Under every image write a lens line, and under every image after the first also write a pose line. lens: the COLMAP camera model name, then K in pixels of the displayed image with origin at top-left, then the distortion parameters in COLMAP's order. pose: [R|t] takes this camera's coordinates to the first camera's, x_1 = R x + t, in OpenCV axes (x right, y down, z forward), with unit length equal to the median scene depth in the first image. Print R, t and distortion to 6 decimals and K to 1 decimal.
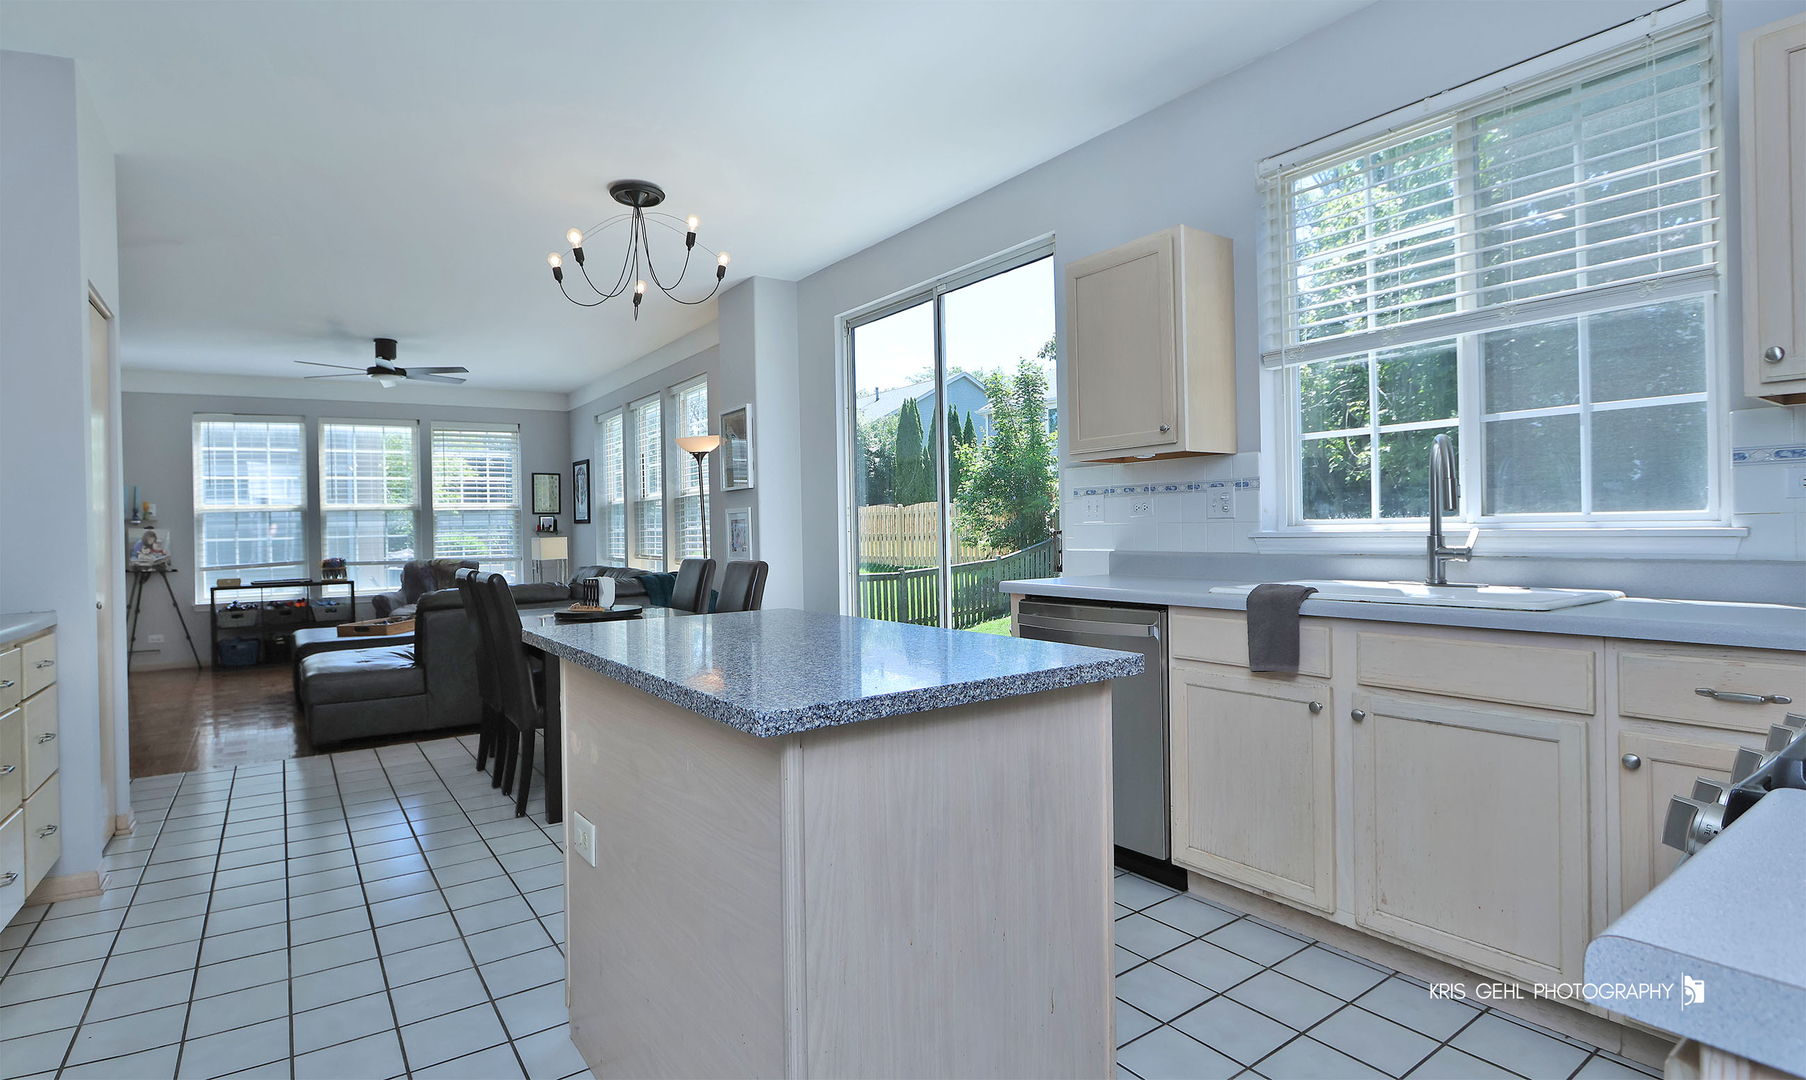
lens RADIAL K [[859.0, 0, 845.5], [0, 859.0, 532.4], [0, 0, 1]] dist [0.016292, 0.000984]
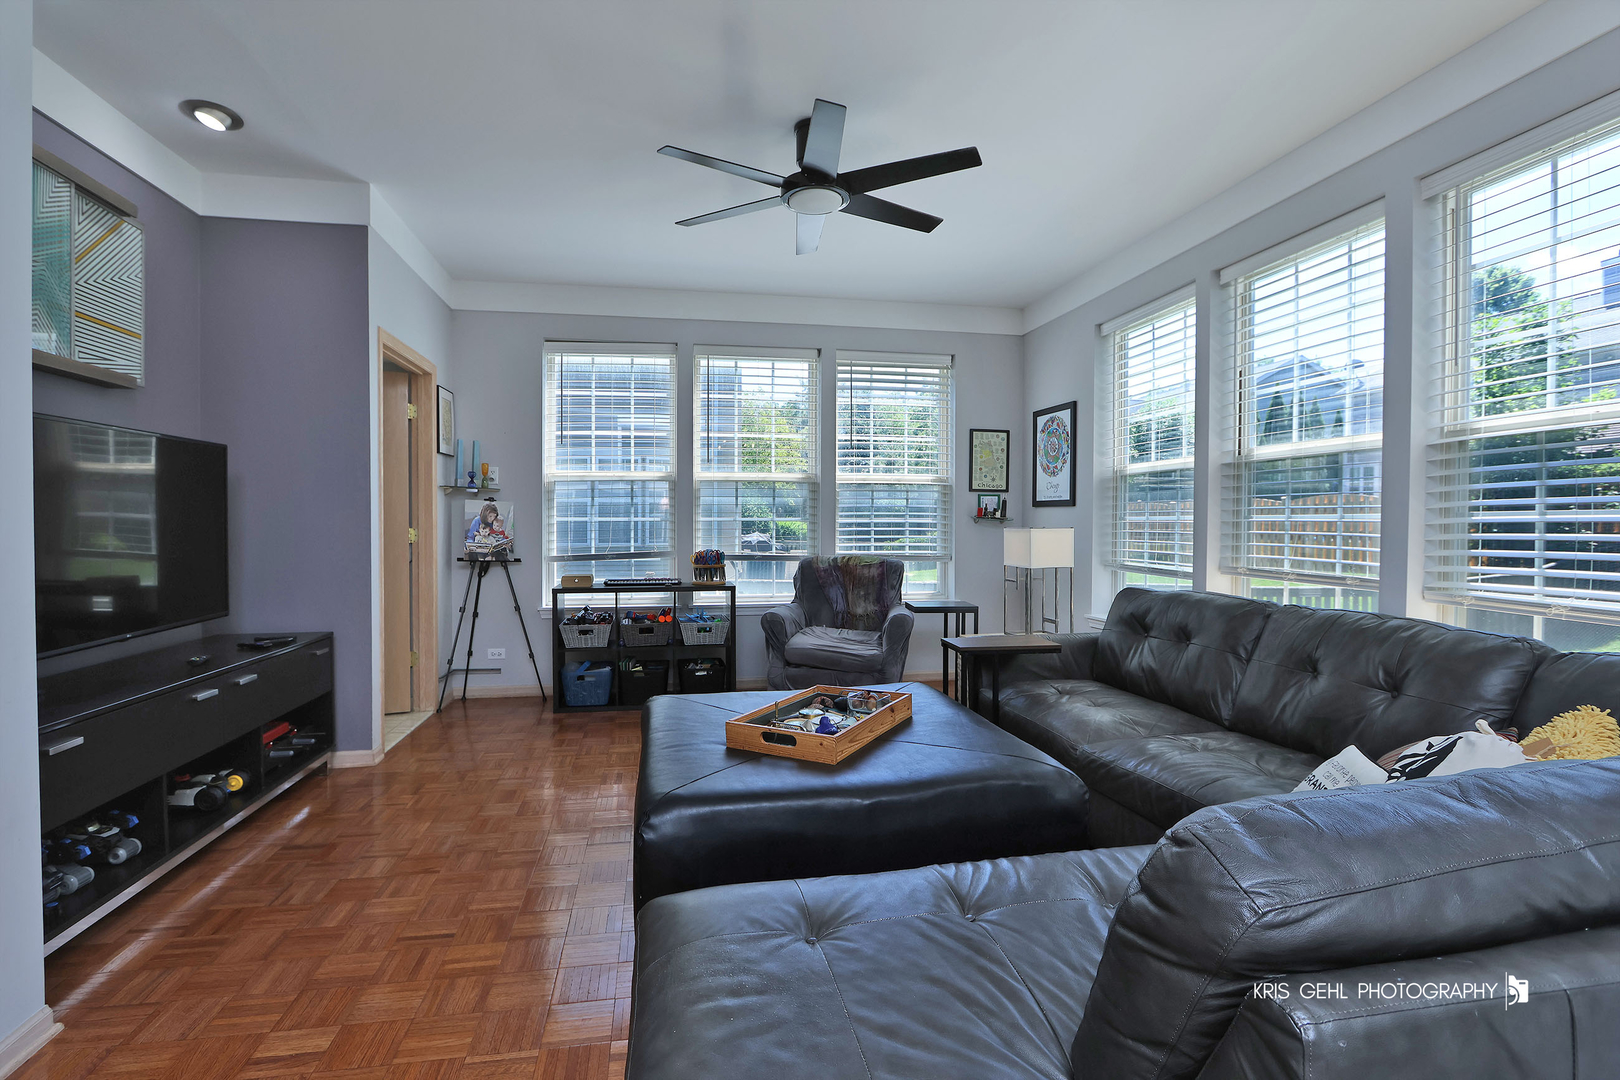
lens RADIAL K [[755.1, 0, 807.6], [0, 755.1, 534.1], [0, 0, 1]] dist [-0.003323, 0.000329]
pose [[0.927459, 0.030344, -0.372691, -0.309833], [-0.025907, 0.999521, 0.016909, 0.005594], [0.373026, -0.006027, 0.927801, 0.495626]]
